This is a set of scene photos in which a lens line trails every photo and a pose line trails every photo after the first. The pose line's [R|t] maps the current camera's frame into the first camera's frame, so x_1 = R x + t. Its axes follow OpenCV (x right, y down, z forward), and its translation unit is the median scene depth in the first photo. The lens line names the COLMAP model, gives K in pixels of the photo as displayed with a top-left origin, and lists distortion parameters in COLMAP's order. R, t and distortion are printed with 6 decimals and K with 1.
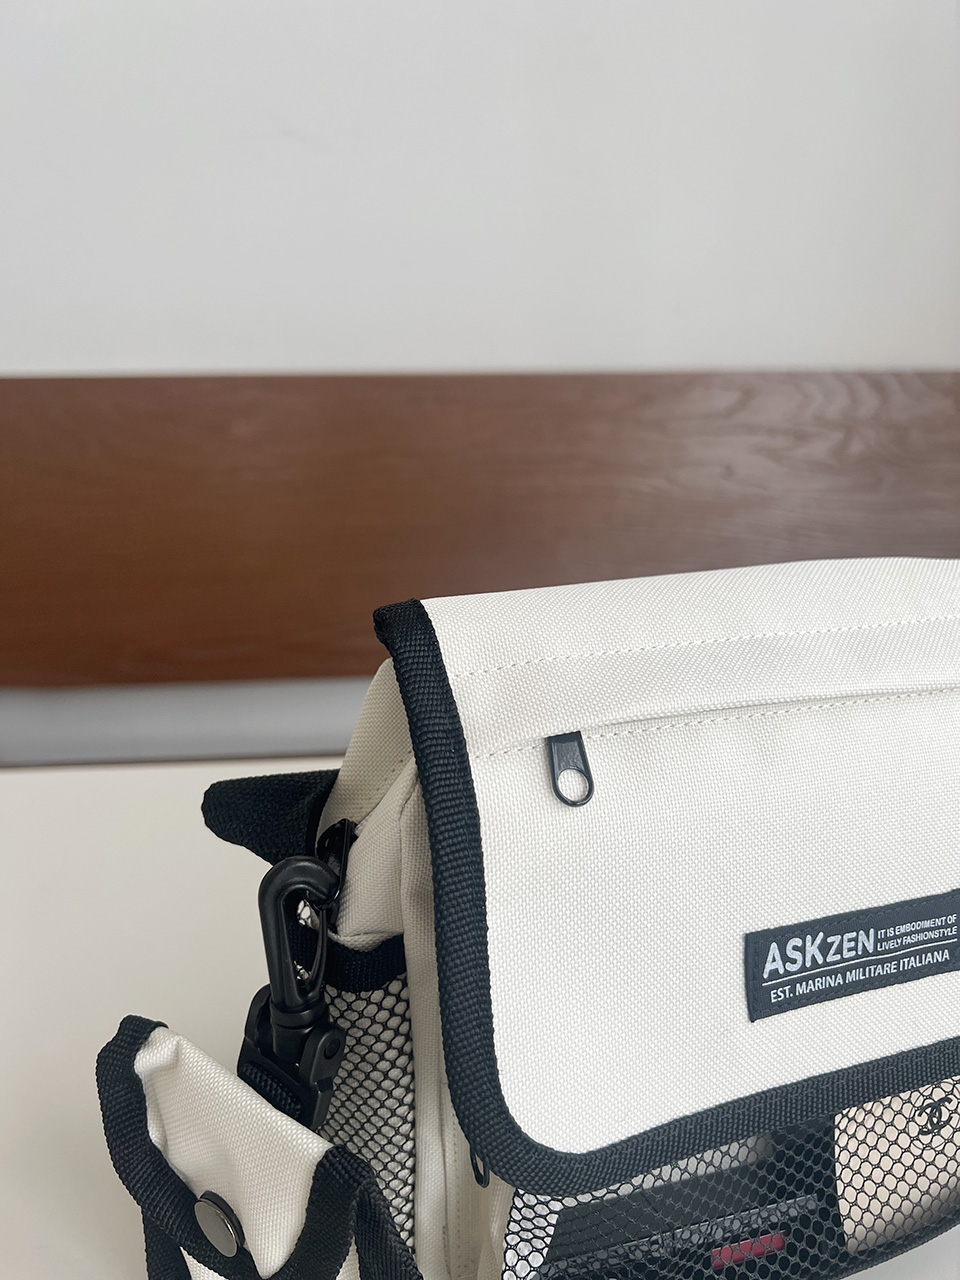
lens RADIAL K [[950.6, 0, 480.0], [0, 950.6, 640.0], [0, 0, 1]] dist [0.051785, 0.000046]
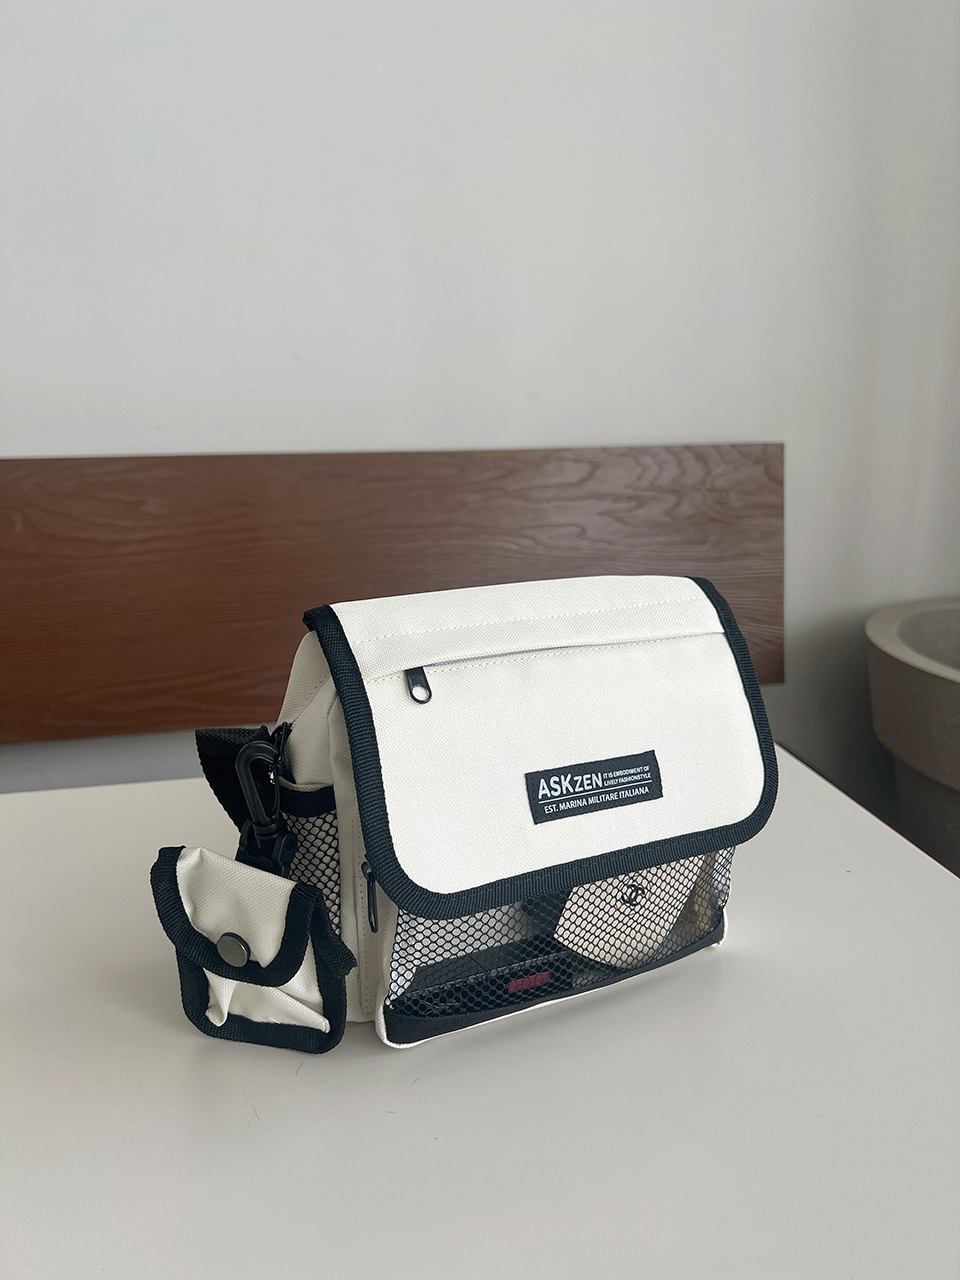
lens RADIAL K [[974.9, 0, 495.0], [0, 974.9, 640.4], [0, 0, 1]] dist [0.129925, 0.071209]
pose [[0.991246, -0.044724, 0.124220, 0.003183], [0.054095, 0.995855, -0.073120, 0.176488], [-0.120435, 0.079200, 0.989557, -0.759275]]
